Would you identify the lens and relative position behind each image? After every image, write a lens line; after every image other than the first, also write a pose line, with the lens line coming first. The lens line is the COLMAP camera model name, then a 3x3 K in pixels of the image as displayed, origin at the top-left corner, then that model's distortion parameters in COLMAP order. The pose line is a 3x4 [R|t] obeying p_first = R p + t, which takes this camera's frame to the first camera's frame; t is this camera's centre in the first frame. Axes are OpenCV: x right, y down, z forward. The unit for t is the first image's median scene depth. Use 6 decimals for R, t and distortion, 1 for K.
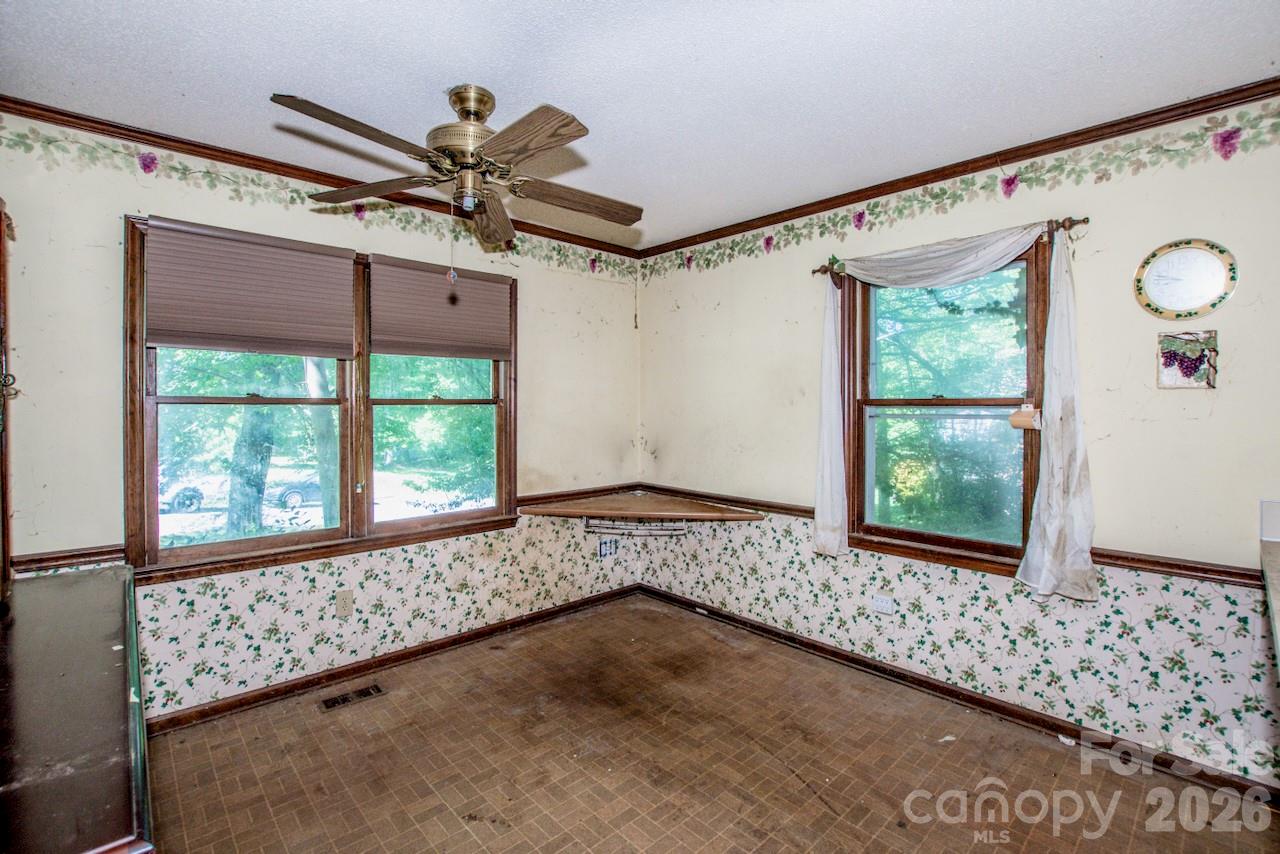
lens RADIAL K [[584.0, 0, 638.5], [0, 584.0, 407.4], [0, 0, 1]] dist [-0.026884, 0.001470]
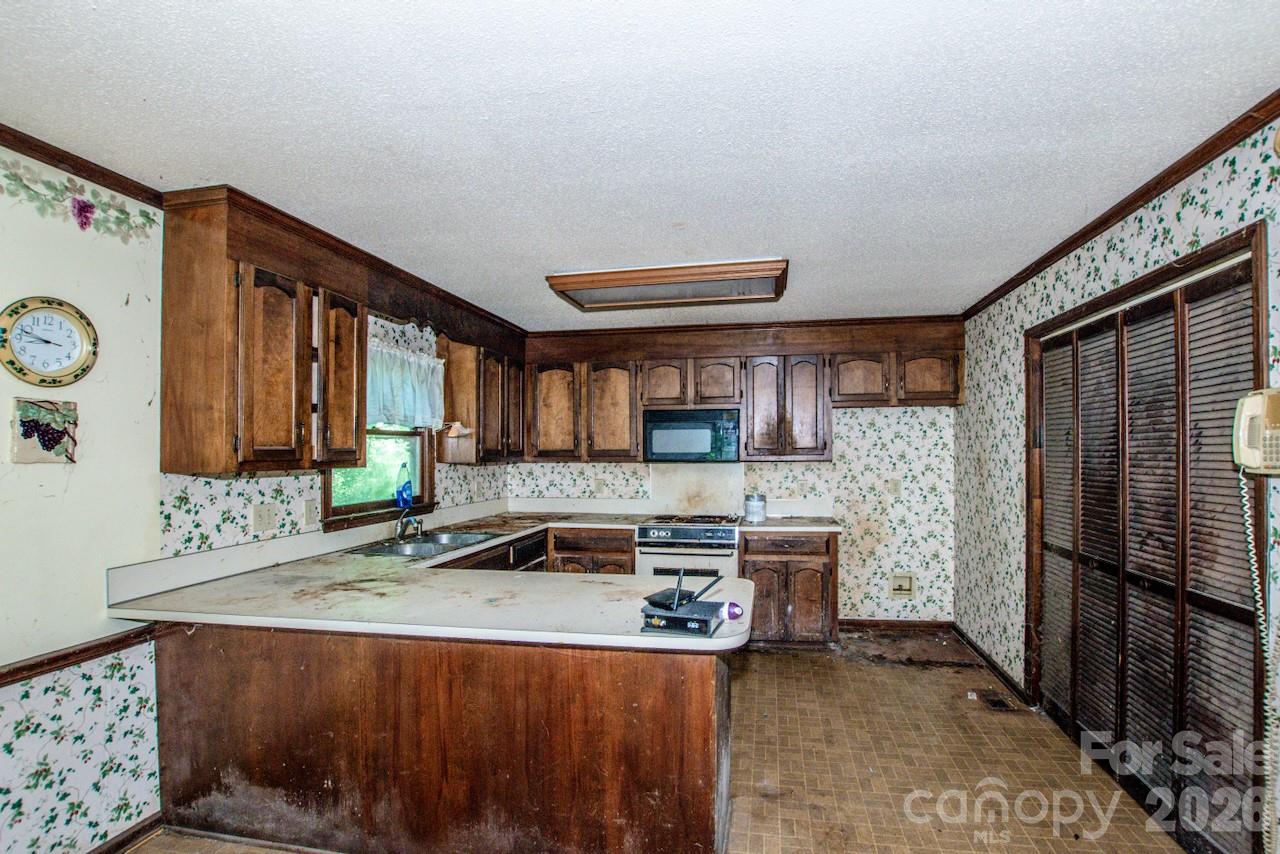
lens RADIAL K [[579.3, 0, 671.3], [0, 579.3, 446.8], [0, 0, 1]] dist [-0.000608, -0.000066]
pose [[-0.598014, 0.009225, 0.801433, -0.280198], [0.006019, 0.999957, -0.007019, -0.035438], [-0.801463, 0.000626, -0.598044, 0.582824]]
